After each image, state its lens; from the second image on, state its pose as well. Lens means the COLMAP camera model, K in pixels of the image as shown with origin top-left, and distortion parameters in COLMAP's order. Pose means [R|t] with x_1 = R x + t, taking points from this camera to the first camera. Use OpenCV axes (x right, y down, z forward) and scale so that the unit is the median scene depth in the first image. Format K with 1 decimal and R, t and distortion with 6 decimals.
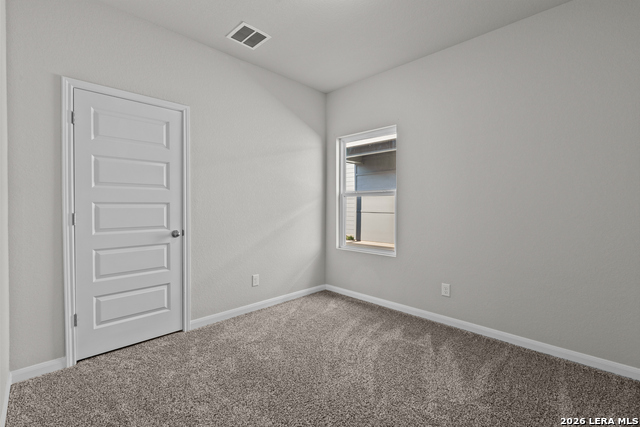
lens RADIAL K [[288.0, 0, 315.8], [0, 288.0, 209.1], [0, 0, 1]] dist [0.002915, -0.002390]
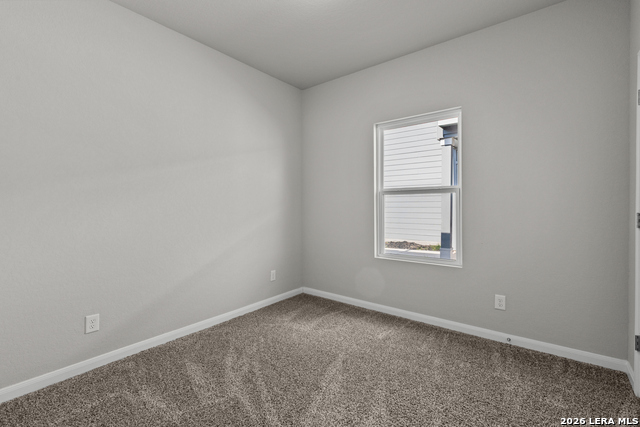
lens RADIAL K [[288.0, 0, 315.7], [0, 288.0, 211.6], [0, 0, 1]] dist [0.002915, -0.002390]
pose [[0.991450, -0.007171, 0.130289, -0.198889], [0.005822, 0.999925, 0.010733, -0.004818], [-0.130356, -0.009882, 0.991418, 0.201117]]
